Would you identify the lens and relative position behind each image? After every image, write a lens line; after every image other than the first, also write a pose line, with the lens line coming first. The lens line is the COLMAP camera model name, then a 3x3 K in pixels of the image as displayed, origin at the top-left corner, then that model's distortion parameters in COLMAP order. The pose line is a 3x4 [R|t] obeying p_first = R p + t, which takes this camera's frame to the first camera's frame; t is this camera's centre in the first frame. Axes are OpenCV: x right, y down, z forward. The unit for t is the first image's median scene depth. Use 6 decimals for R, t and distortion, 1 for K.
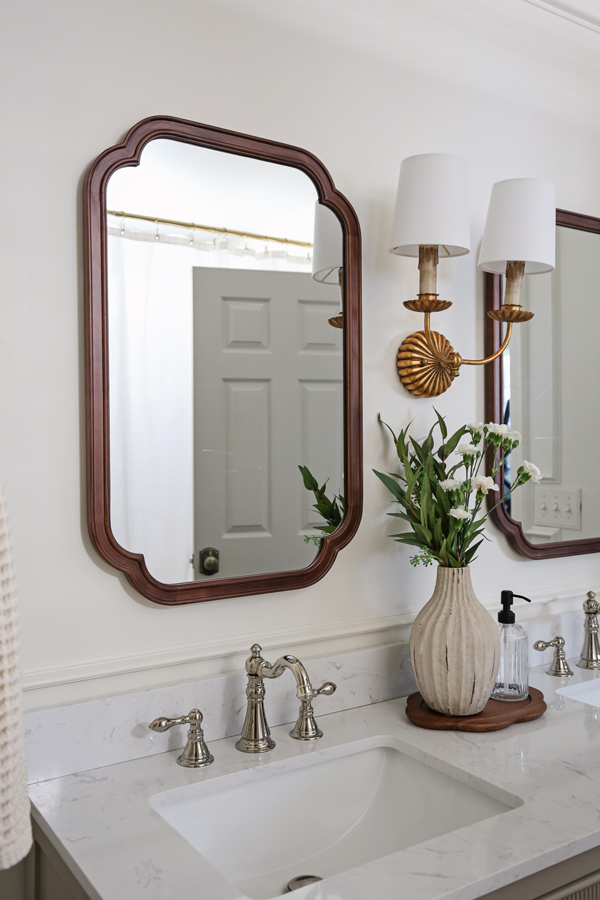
lens RADIAL K [[820.6, 0, 299.5], [0, 820.6, 441.0], [0, 0, 1]] dist [0.028933, 0.000000]
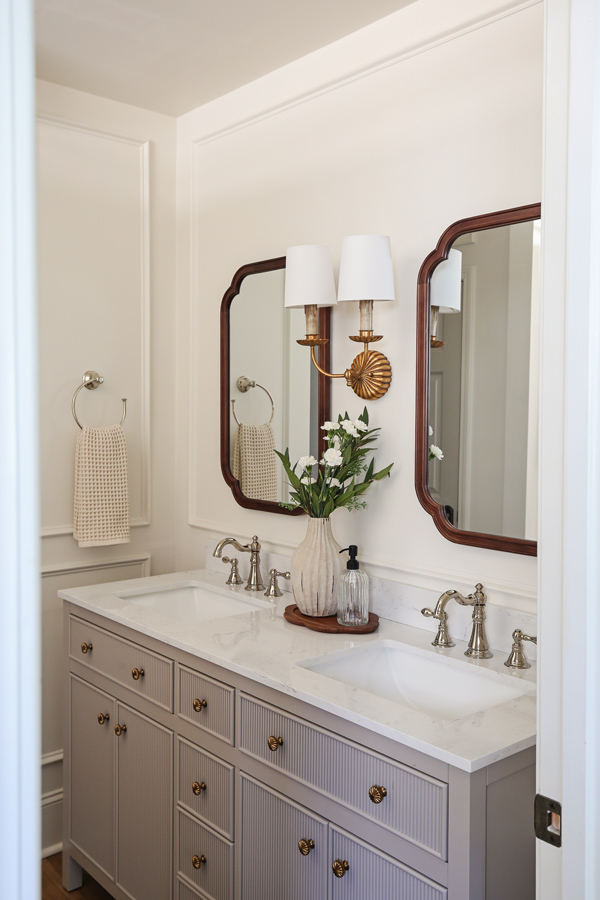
lens RADIAL K [[820.6, 0, 296.5], [0, 820.6, 440.1], [0, 0, 1]] dist [0.028933, 0.000000]
pose [[0.107527, 0.041017, -0.993356, 1.624626], [-0.011147, 0.999136, 0.040049, -0.043970], [0.994140, 0.006766, 0.107892, 0.790934]]
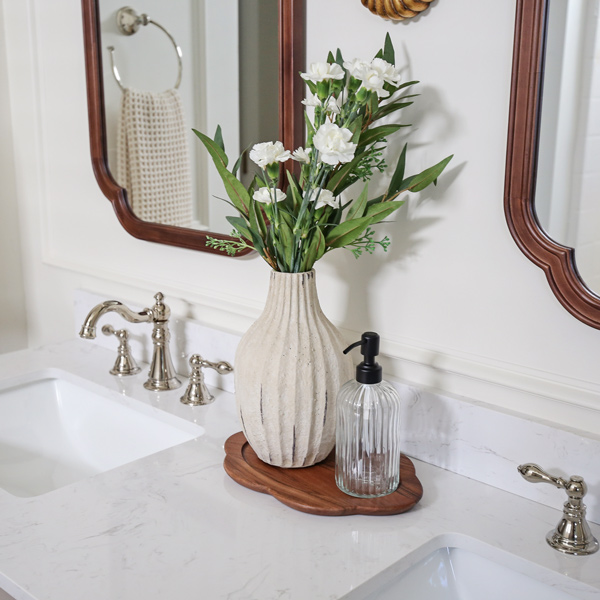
lens RADIAL K [[844.8, 0, 297.5], [0, 844.8, 300.3], [0, 0, 1]] dist [0.037638, 0.000000]
pose [[0.222720, 0.232710, -0.946700, 0.882452], [-0.009058, 0.971544, 0.236686, 0.003678], [0.974840, -0.044139, 0.218491, 0.833556]]
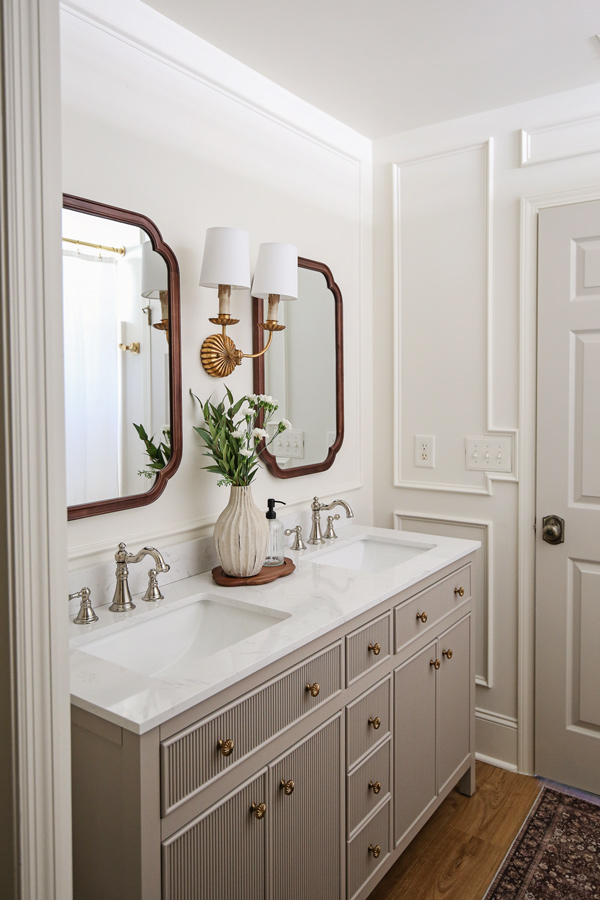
lens RADIAL K [[662.6, 0, 298.9], [0, 662.6, 407.5], [0, 0, 1]] dist [0.003328, -0.000512]
pose [[0.937420, -0.014714, 0.347891, -0.150284], [0.005712, 0.999622, 0.026886, -0.031943], [-0.348155, -0.023216, 0.937150, -0.237148]]
